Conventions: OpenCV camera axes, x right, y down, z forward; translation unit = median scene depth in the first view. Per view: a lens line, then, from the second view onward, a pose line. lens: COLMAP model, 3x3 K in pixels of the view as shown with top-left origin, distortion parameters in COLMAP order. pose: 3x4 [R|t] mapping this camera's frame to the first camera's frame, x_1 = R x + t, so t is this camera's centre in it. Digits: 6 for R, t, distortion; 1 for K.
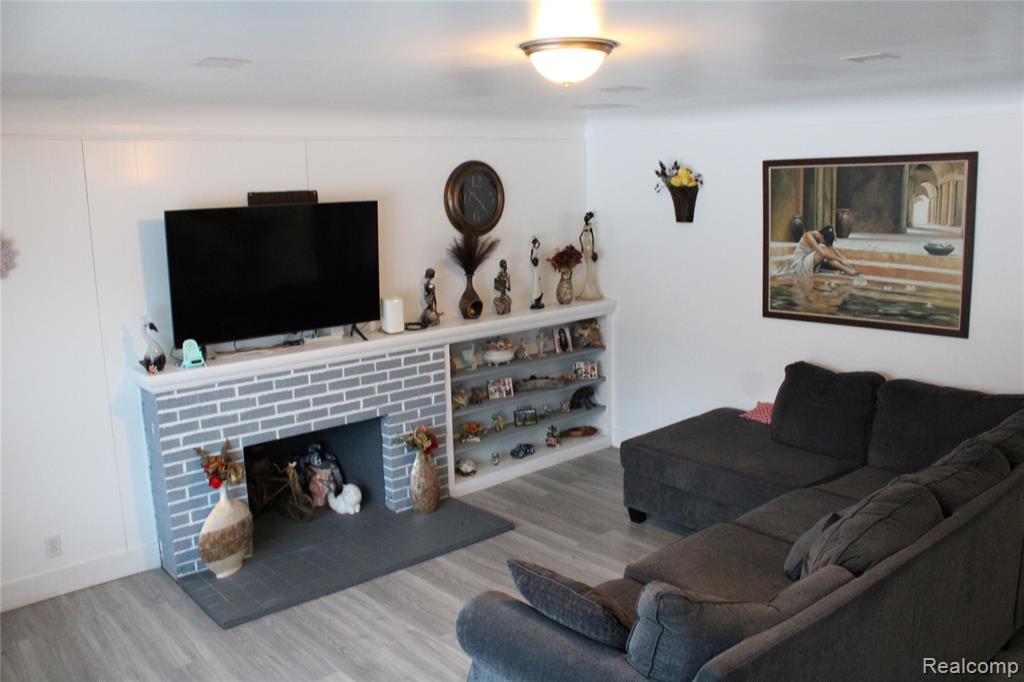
lens RADIAL K [[863.7, 0, 496.7], [0, 863.7, 347.3], [0, 0, 1]] dist [-0.163272, 0.154843]
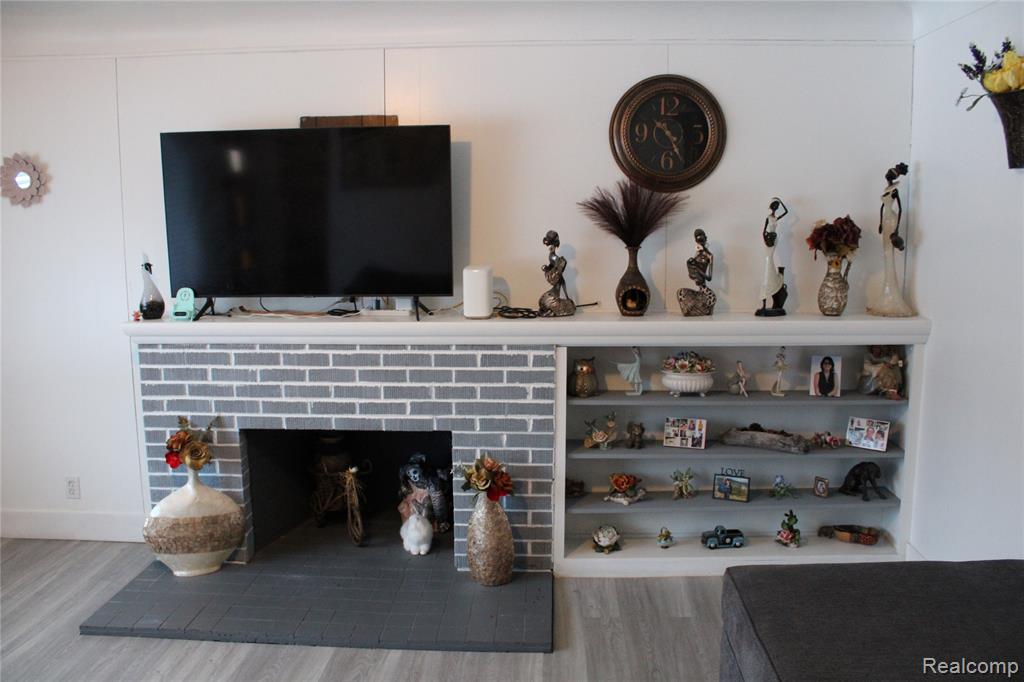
lens RADIAL K [[863.7, 0, 496.7], [0, 863.7, 347.3], [0, 0, 1]] dist [-0.163272, 0.154843]
pose [[0.725953, 0.132448, -0.674871, 0.363563], [-0.141480, 0.989053, 0.041919, -0.024299], [0.673035, 0.065049, 0.736744, 0.495389]]
